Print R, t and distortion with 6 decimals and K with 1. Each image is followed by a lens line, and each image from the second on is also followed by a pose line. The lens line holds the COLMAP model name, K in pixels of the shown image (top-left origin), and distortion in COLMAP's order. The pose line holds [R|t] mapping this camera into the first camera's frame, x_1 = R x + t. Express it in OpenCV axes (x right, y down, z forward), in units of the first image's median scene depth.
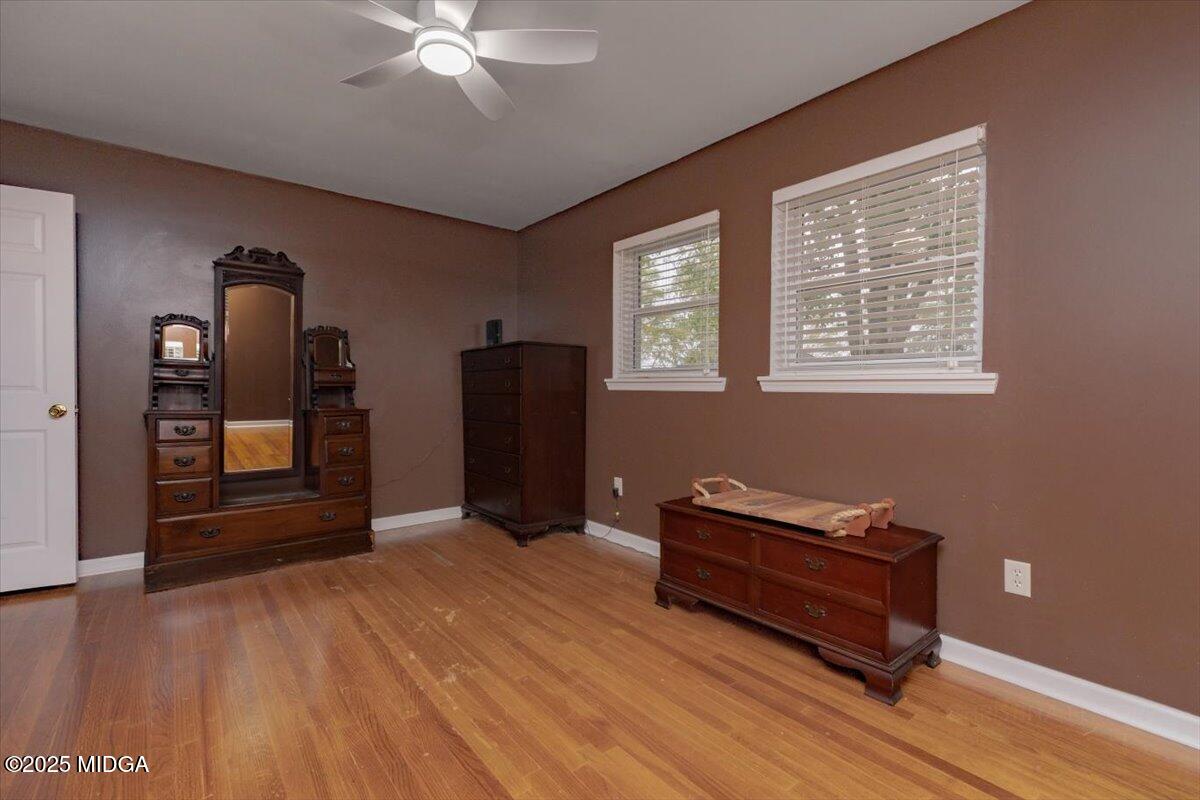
lens RADIAL K [[531.2, 0, 593.4], [0, 531.2, 399.6], [0, 0, 1]] dist [0.002259, 0.000397]
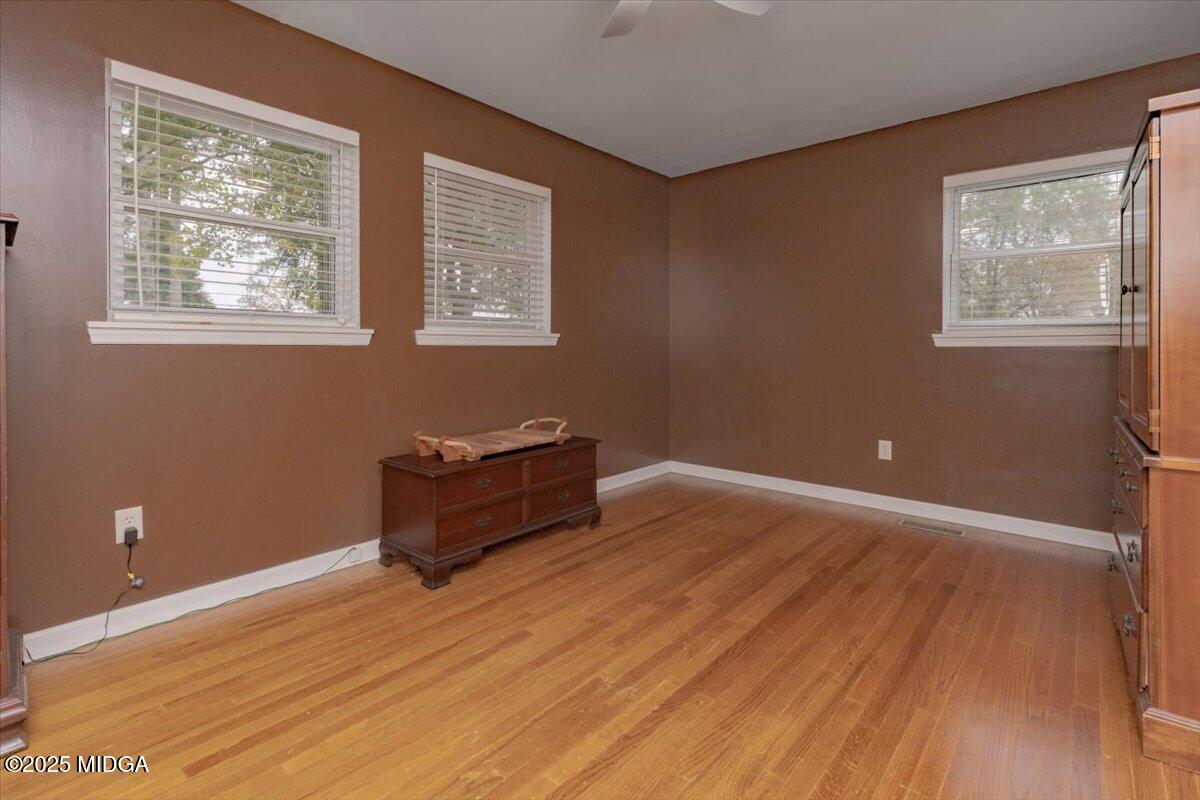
lens RADIAL K [[571.1, 0, 602.3], [0, 571.1, 345.3], [0, 0, 1]] dist [0.029496, 0.000061]
pose [[-0.184370, -0.007112, 0.982831, -0.922038], [0.014474, 0.999846, 0.009951, -0.022289], [-0.982750, 0.016061, -0.184238, 0.963523]]
